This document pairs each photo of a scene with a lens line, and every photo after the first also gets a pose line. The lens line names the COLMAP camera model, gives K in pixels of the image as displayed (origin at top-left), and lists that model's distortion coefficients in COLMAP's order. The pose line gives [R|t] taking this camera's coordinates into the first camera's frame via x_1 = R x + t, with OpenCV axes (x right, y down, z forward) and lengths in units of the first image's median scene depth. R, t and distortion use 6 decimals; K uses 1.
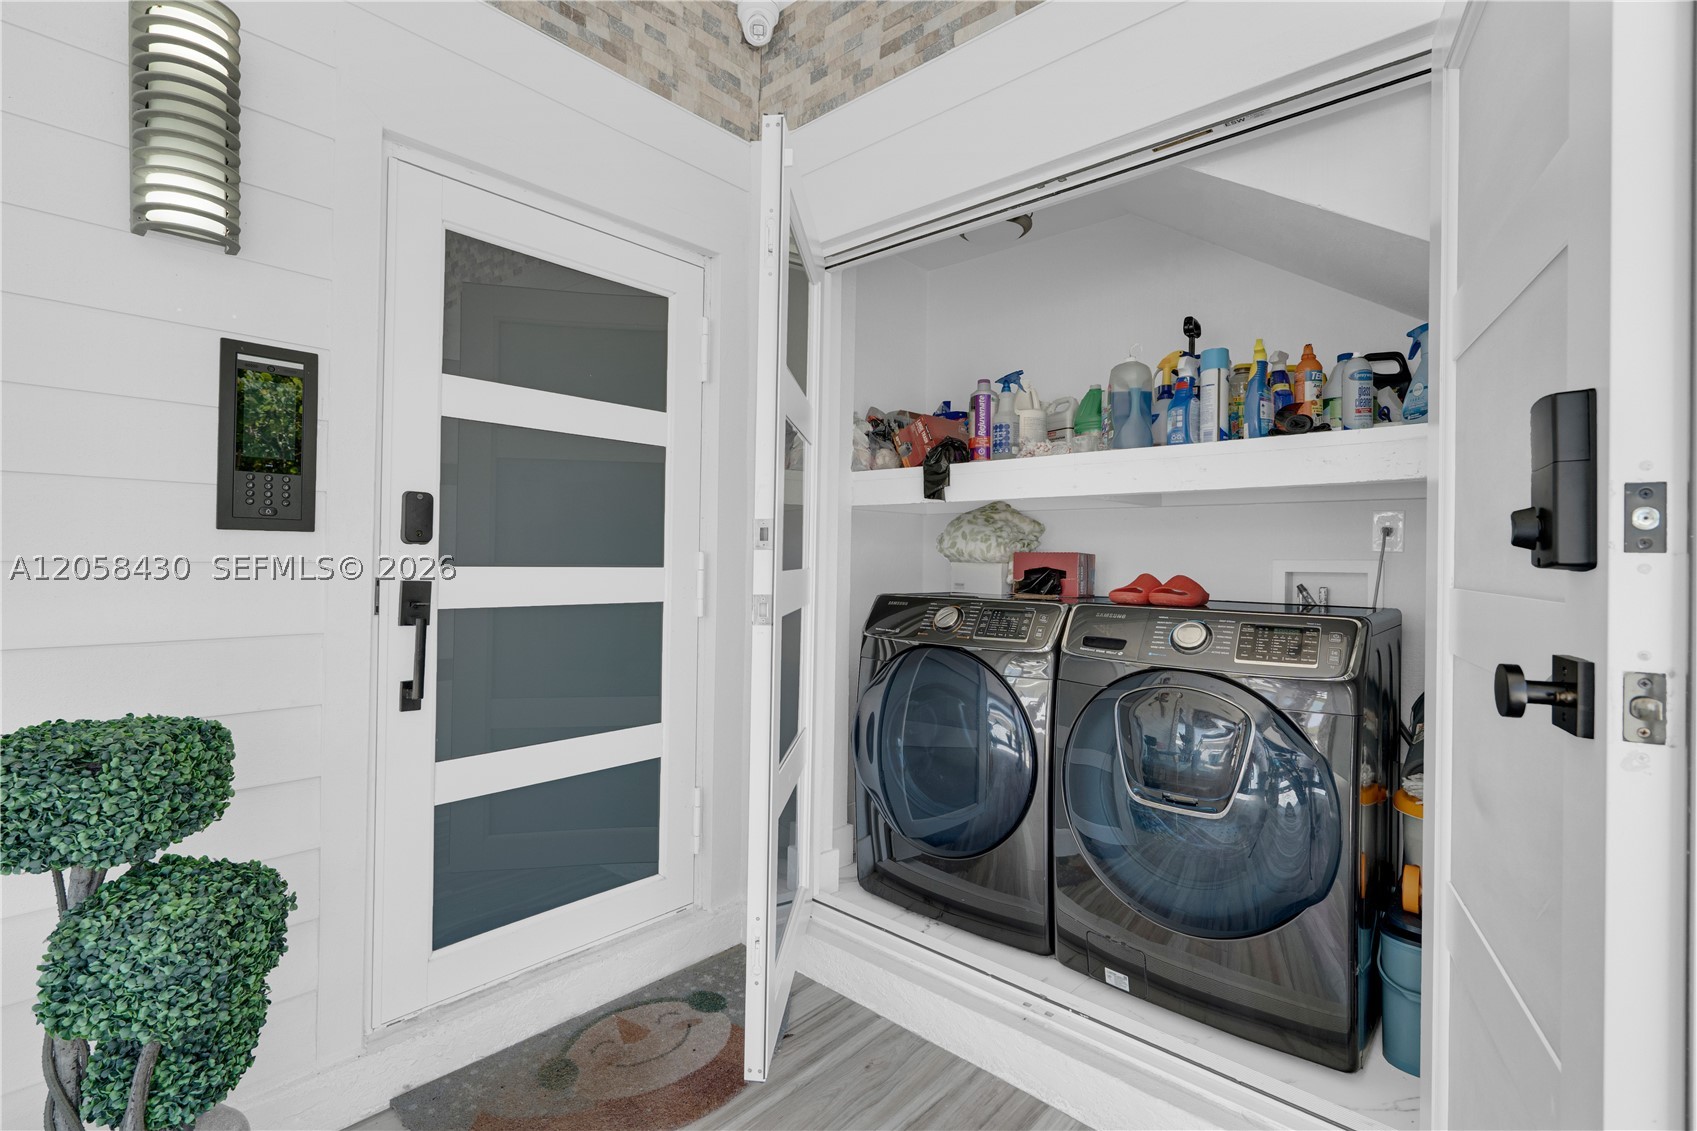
lens RADIAL K [[816.4, 0, 856.2], [0, 816.4, 549.9], [0, 0, 1]] dist [-0.002397, 0.000349]
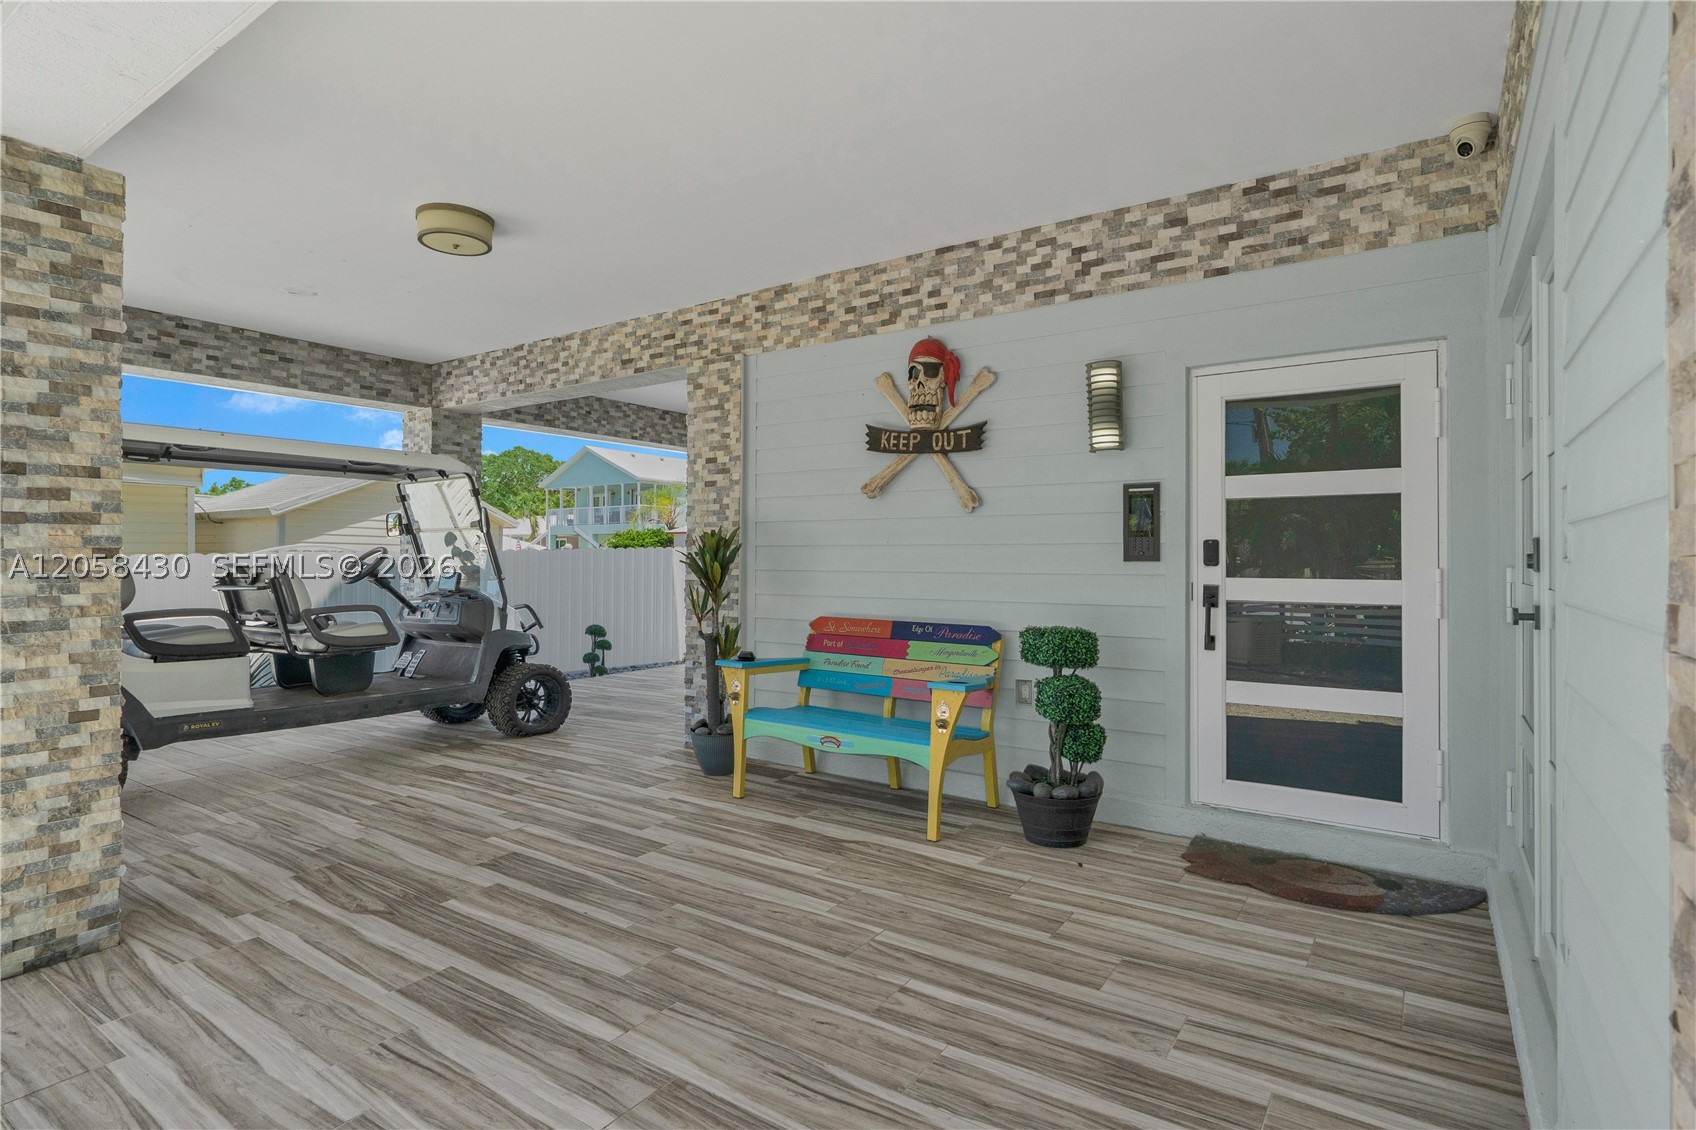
lens RADIAL K [[843.6, 0, 848.0], [0, 843.6, 565.0], [0, 0, 1]] dist [0.003882, 0.001549]
pose [[0.150524, -0.011023, -0.988545, 1.304052], [0.009123, 0.999911, -0.009760, 0.002196], [0.988564, -0.007550, 0.150612, -0.169850]]
